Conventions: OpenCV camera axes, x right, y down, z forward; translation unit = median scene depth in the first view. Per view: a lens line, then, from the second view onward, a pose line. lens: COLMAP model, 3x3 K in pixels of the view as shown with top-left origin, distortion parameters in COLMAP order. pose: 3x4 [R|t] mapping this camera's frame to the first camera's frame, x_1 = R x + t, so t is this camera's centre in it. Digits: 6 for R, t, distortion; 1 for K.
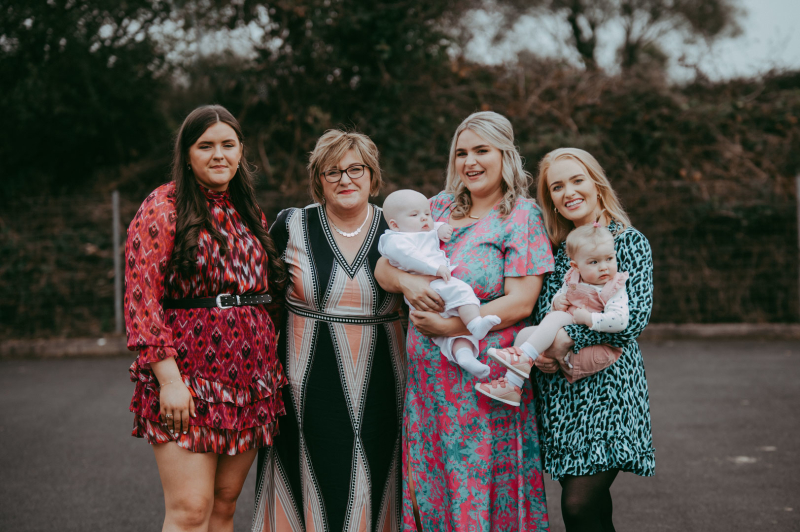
lens RADIAL K [[3095.2, 0, 431.3], [0, 3095.2, 244.3], [0, 0, 1]] dist [0.466906, 2.199499]
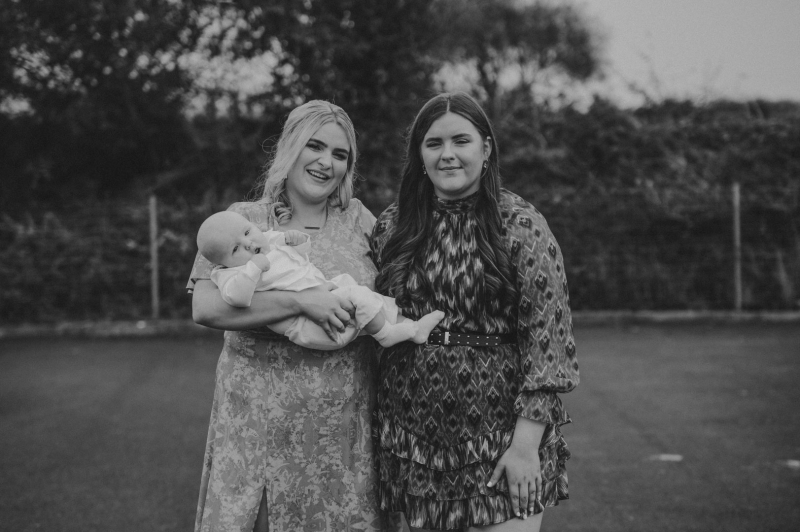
lens RADIAL K [[2085.6, 0, 400.0], [0, 2085.6, 266.0], [0, 0, 1]] dist [-0.023436, 0.620352]
pose [[0.999518, 0.003051, 0.030908, -0.032635], [-0.003586, 0.999845, 0.017255, -0.004379], [-0.030851, -0.017357, 0.999373, 0.212964]]
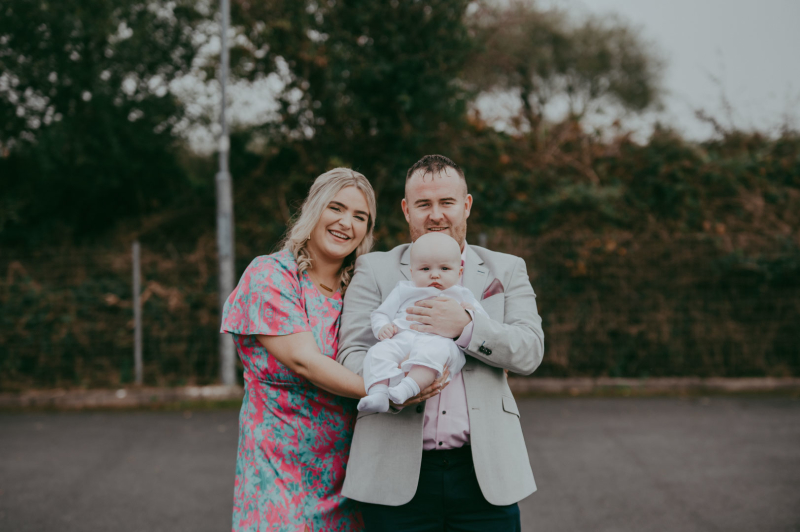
lens RADIAL K [[2237.3, 0, 400.0], [0, 2237.3, 266.0], [0, 0, 1]] dist [0.092746, 0.614087]
pose [[0.999910, 0.003936, 0.012812, -0.026055], [-0.003877, 0.999982, -0.004606, -0.006263], [-0.012830, 0.004556, 0.999907, 0.280532]]
